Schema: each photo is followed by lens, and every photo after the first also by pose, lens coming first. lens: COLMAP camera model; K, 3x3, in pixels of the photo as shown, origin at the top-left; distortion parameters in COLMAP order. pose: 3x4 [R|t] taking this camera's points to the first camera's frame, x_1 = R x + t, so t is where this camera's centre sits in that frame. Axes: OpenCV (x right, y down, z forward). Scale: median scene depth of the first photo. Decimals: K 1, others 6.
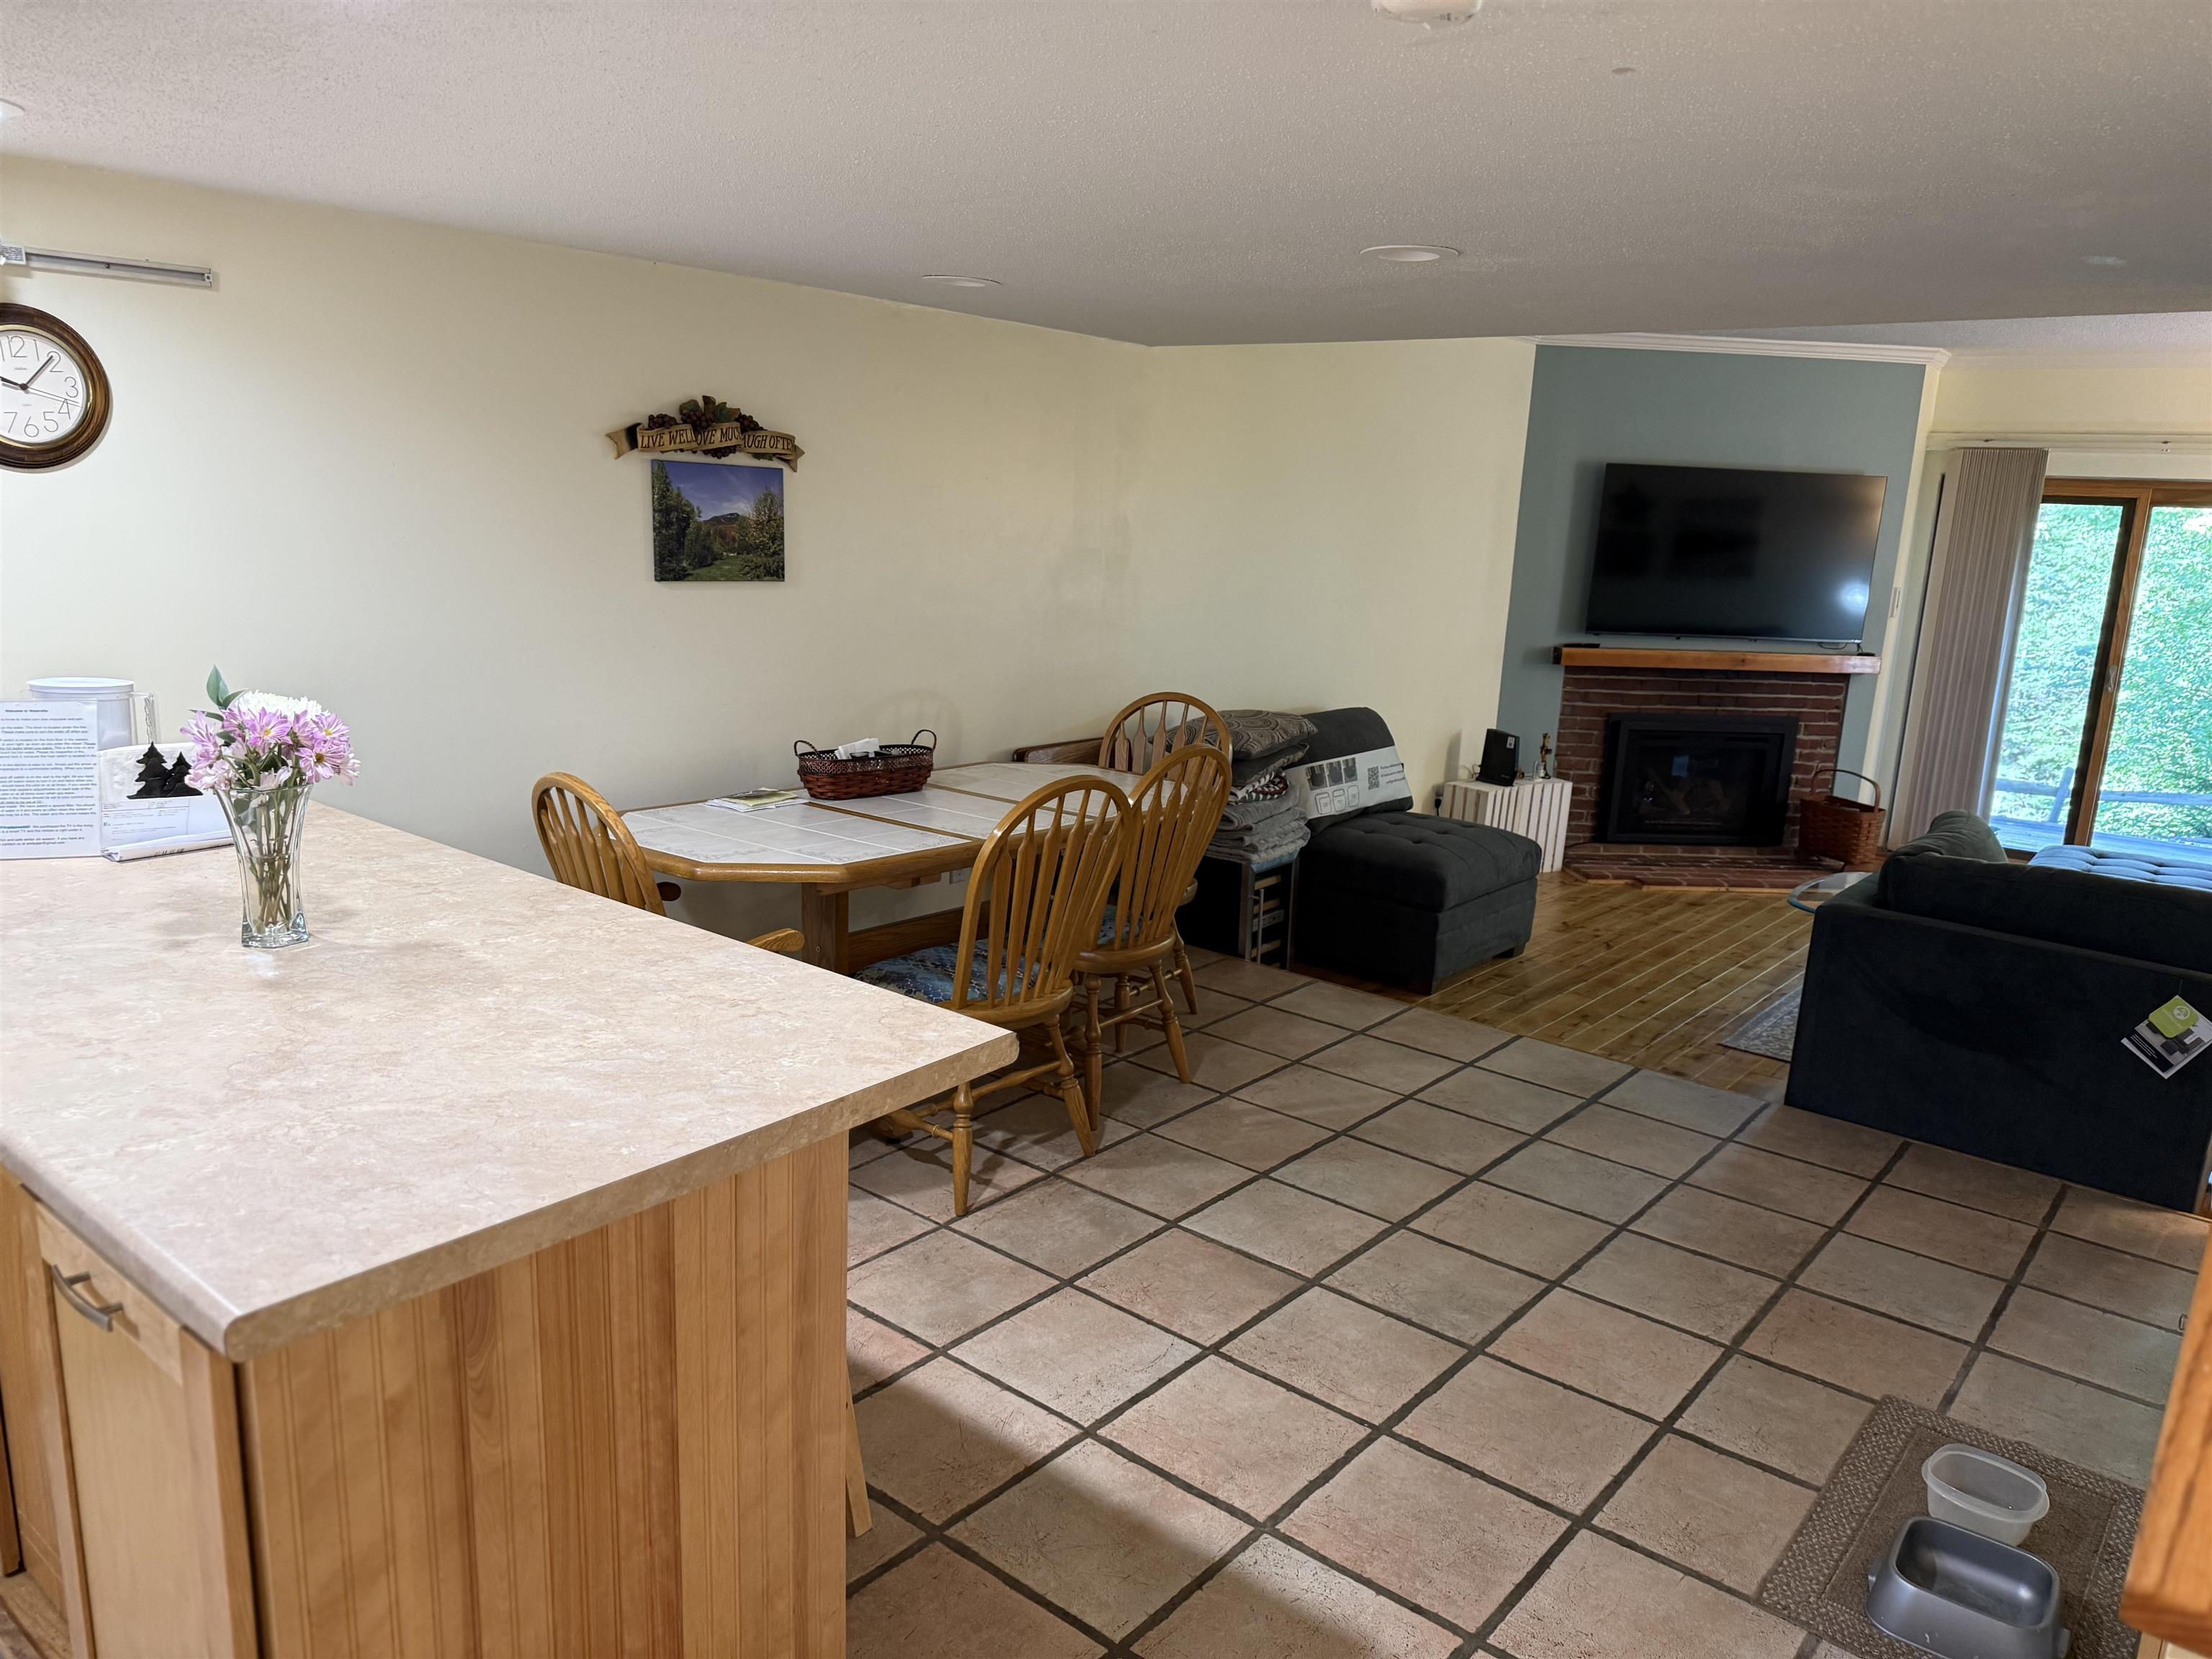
lens RADIAL K [[1547.8, 0, 1083.1], [0, 1547.8, 866.6], [0, 0, 1]] dist [0.052981, -0.077115]
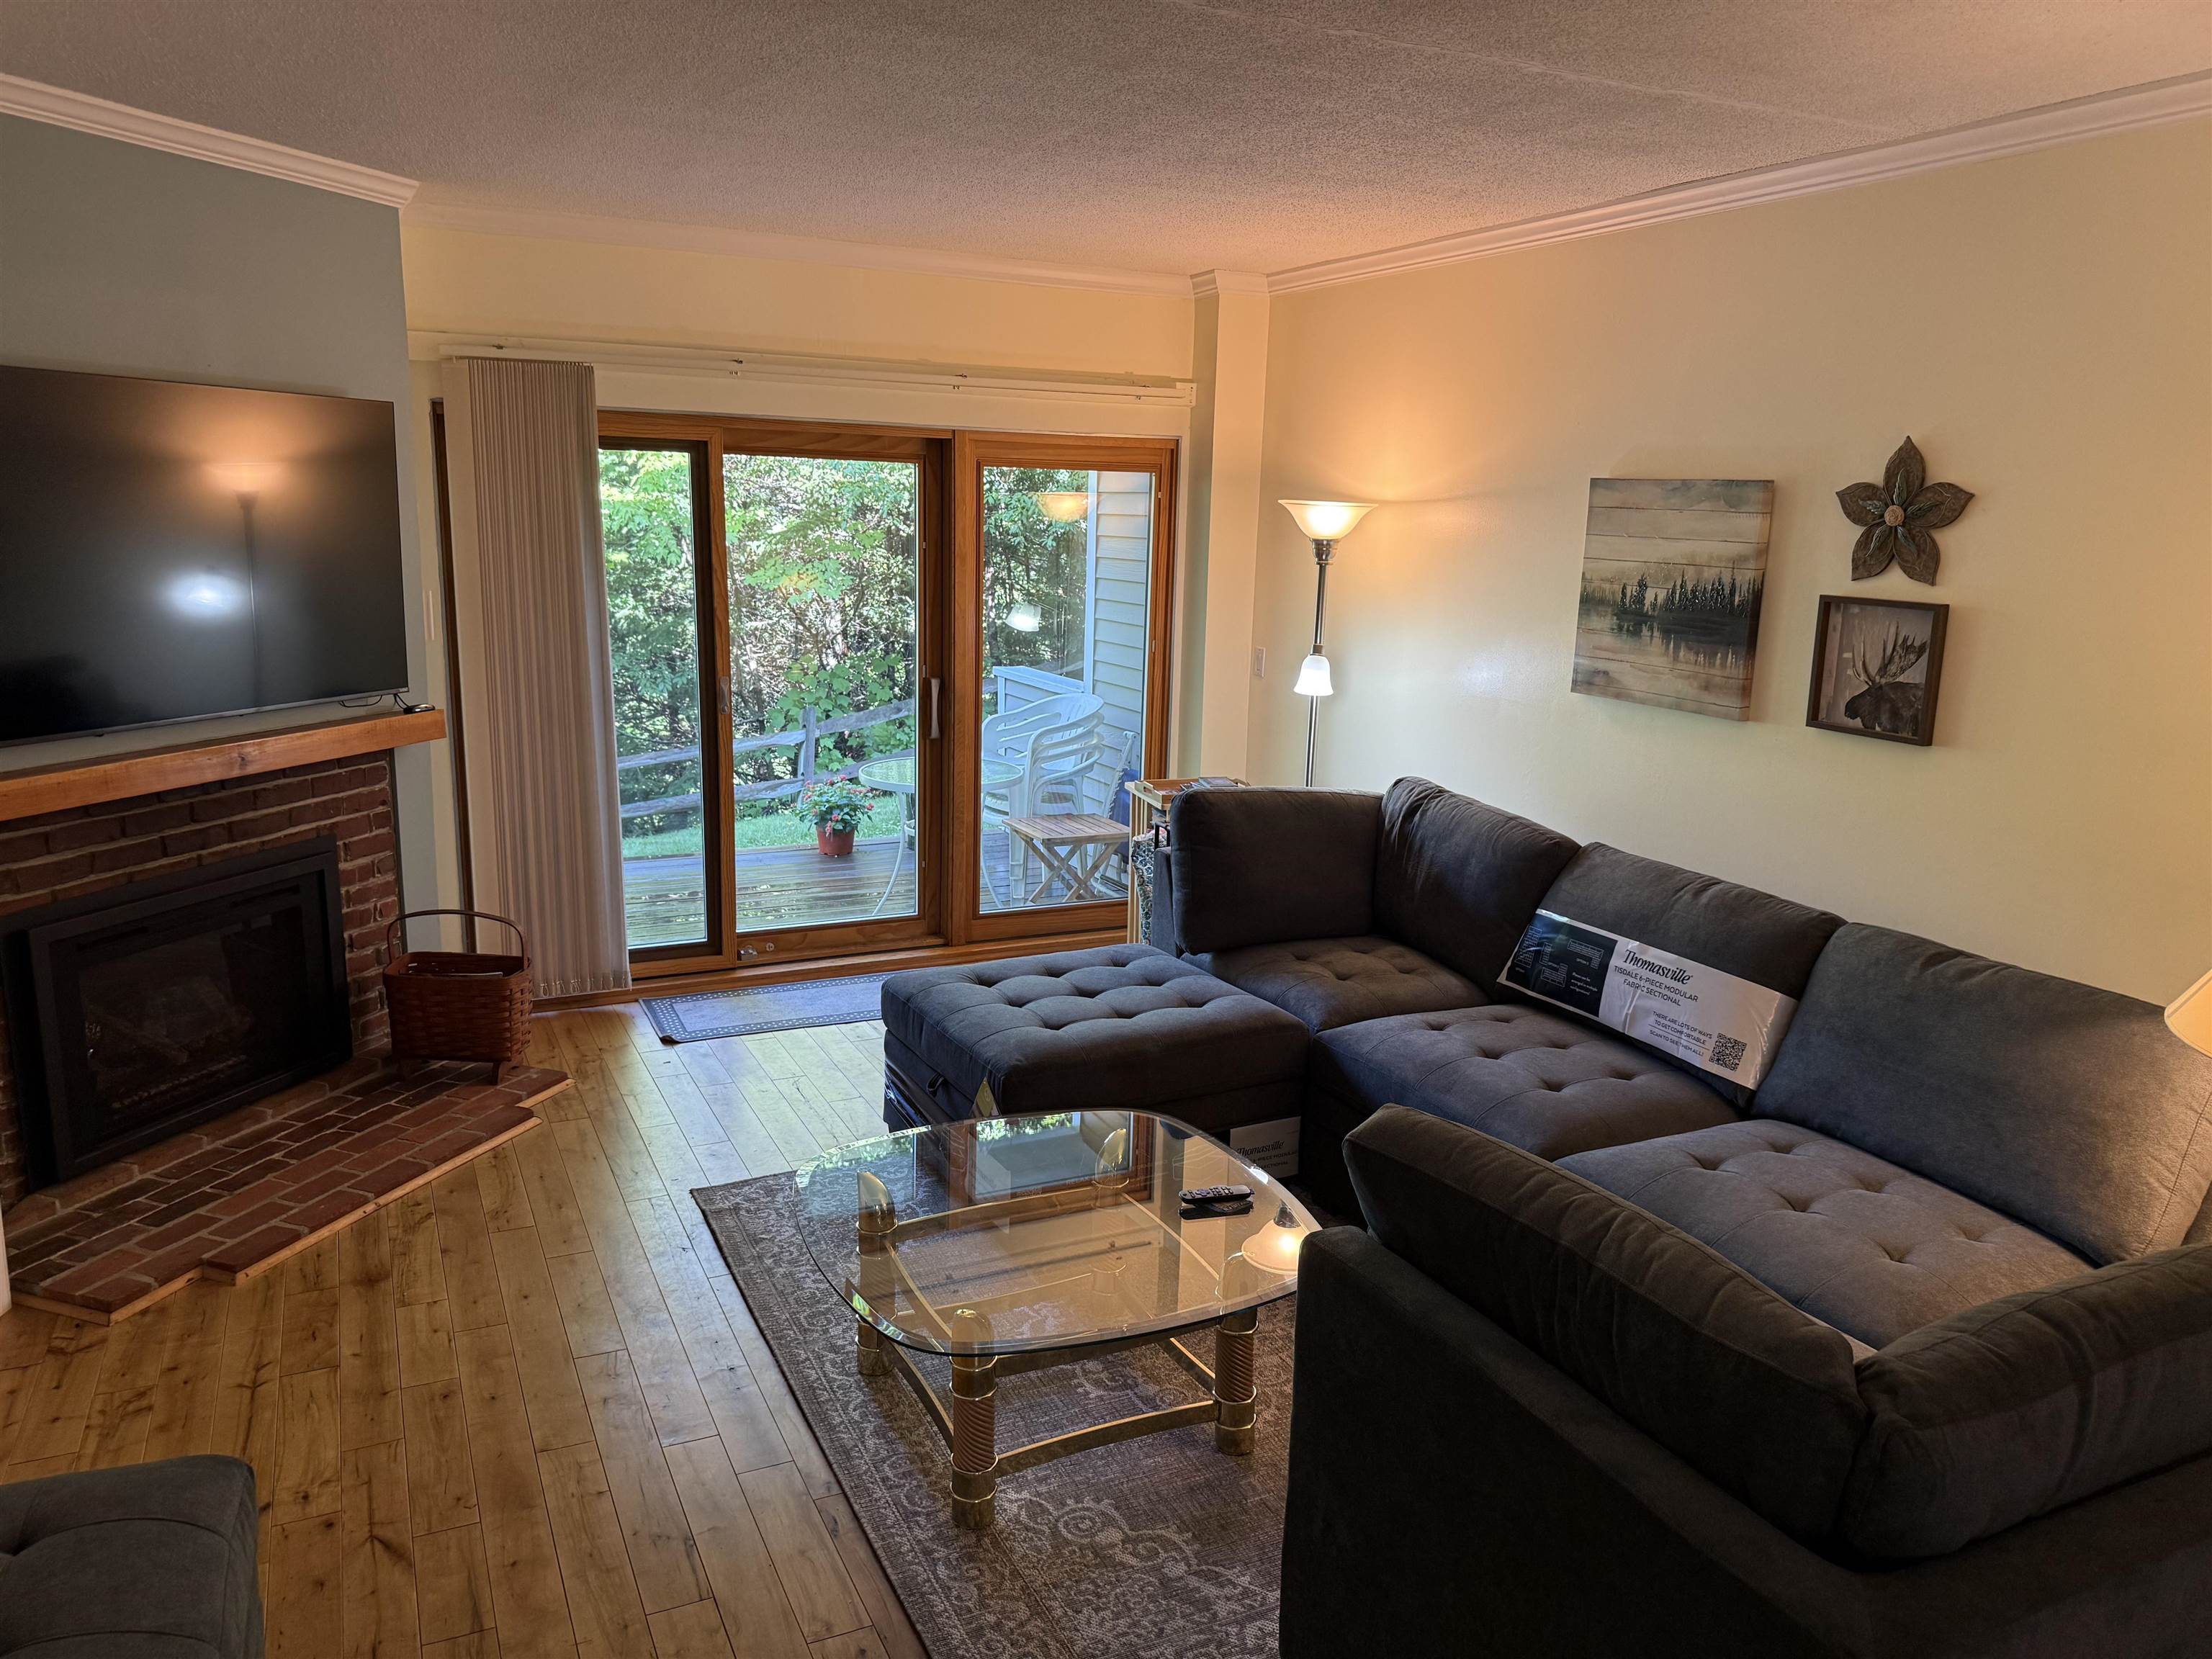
lens RADIAL K [[1547.8, 0, 1101.5], [0, 1547.8, 845.8], [0, 0, 1]] dist [0.052981, -0.077115]
pose [[0.412754, -0.225868, 0.882393, 0.172769], [0.206717, 0.966716, 0.150756, -0.264035], [-0.887075, 0.120180, 0.445707, 1.125633]]
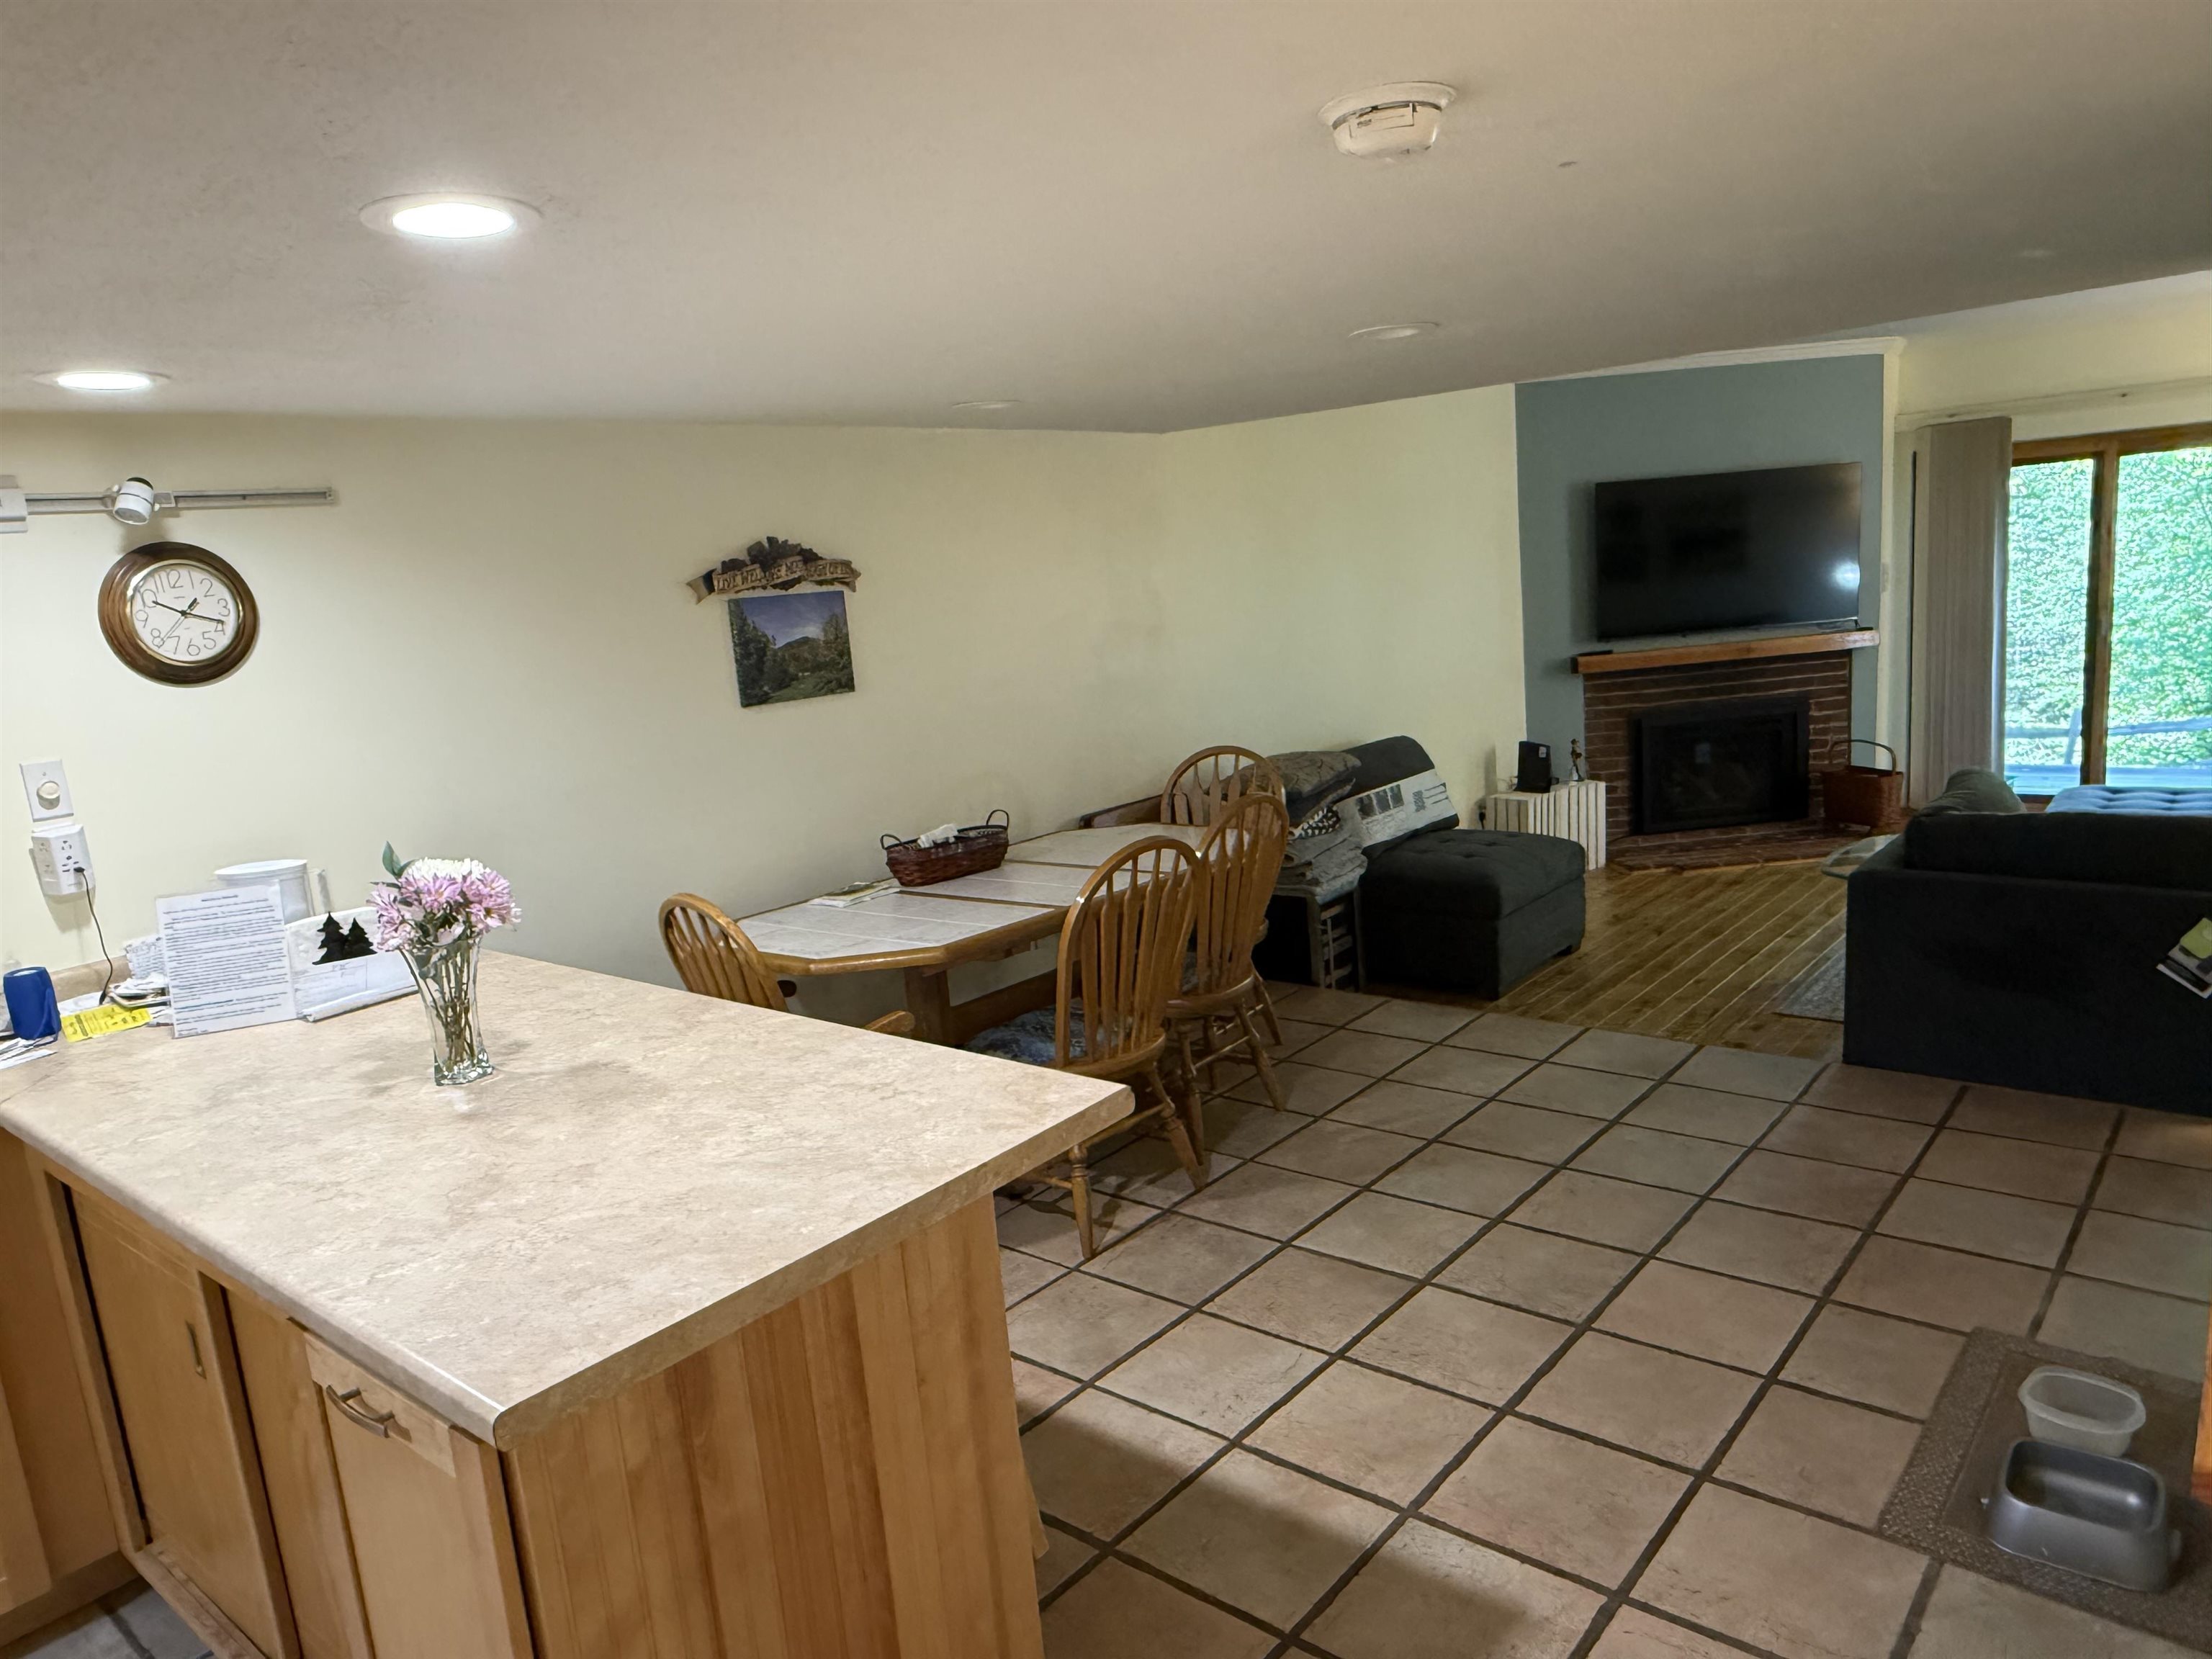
lens RADIAL K [[1480.7, 0, 1096.0], [0, 1480.7, 859.3], [0, 0, 1]] dist [-0.026800, 0.038125]
pose [[0.992248, -0.120277, -0.031247, -0.008336], [0.119000, 0.992090, -0.039953, -0.006794], [0.035805, 0.035925, 0.998713, -0.029168]]
